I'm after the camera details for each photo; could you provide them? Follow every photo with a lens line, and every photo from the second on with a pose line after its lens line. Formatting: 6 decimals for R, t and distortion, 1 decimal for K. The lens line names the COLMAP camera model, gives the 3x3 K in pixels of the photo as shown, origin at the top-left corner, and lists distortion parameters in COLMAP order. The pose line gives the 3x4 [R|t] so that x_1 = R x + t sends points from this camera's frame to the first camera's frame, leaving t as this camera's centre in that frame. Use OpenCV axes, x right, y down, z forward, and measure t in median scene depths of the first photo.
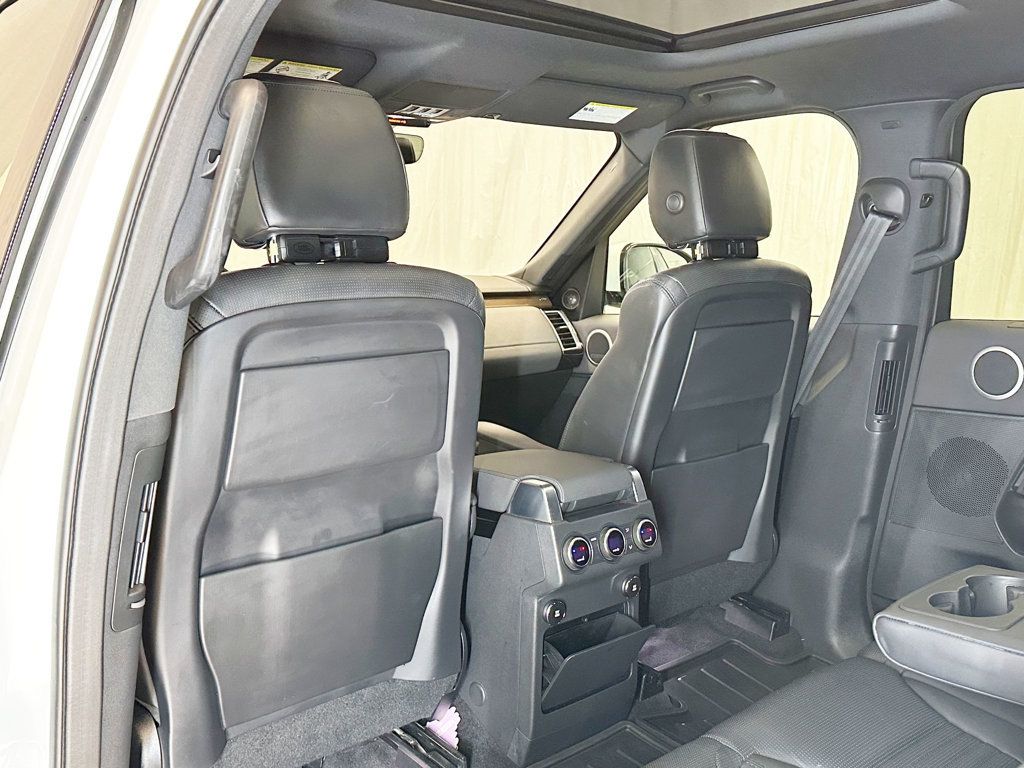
lens RADIAL K [[945.9, 0, 512.0], [0, 945.9, 384.0], [0, 0, 1]] dist [0.145657, -0.254039]
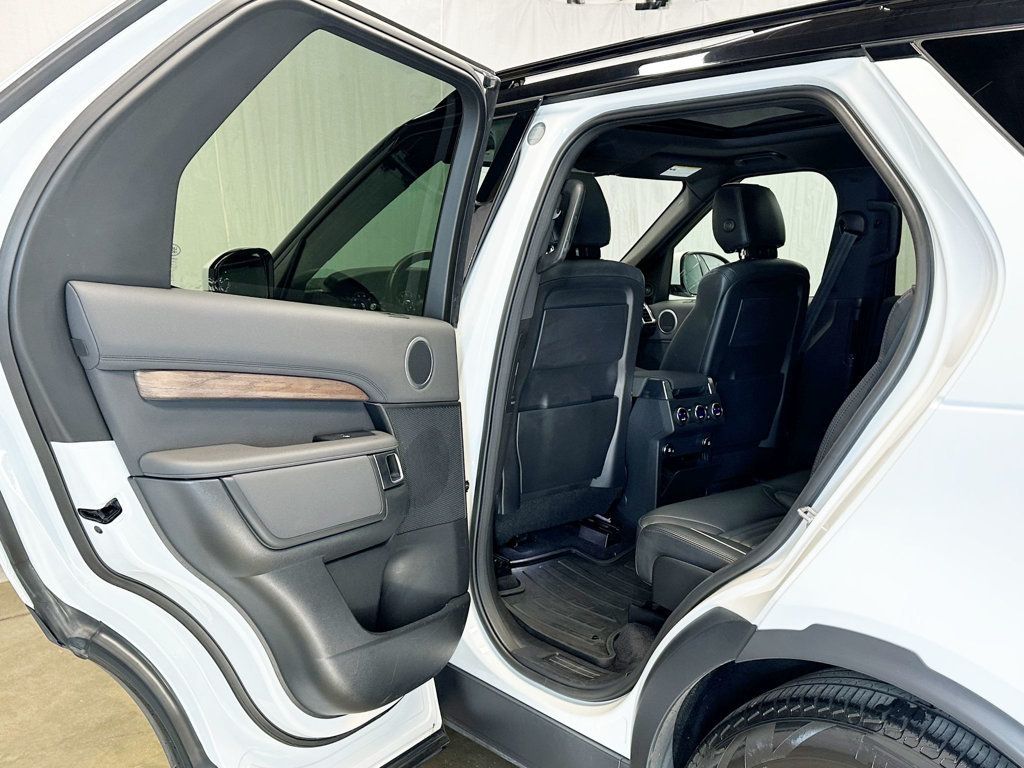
lens RADIAL K [[945.9, 0, 512.0], [0, 945.9, 384.0], [0, 0, 1]] dist [0.145657, -0.254039]
pose [[0.999968, -0.003778, -0.007017, -0.188280], [0.003658, 0.999846, -0.017148, 0.110937], [0.007081, 0.017122, 0.999828, -0.648608]]
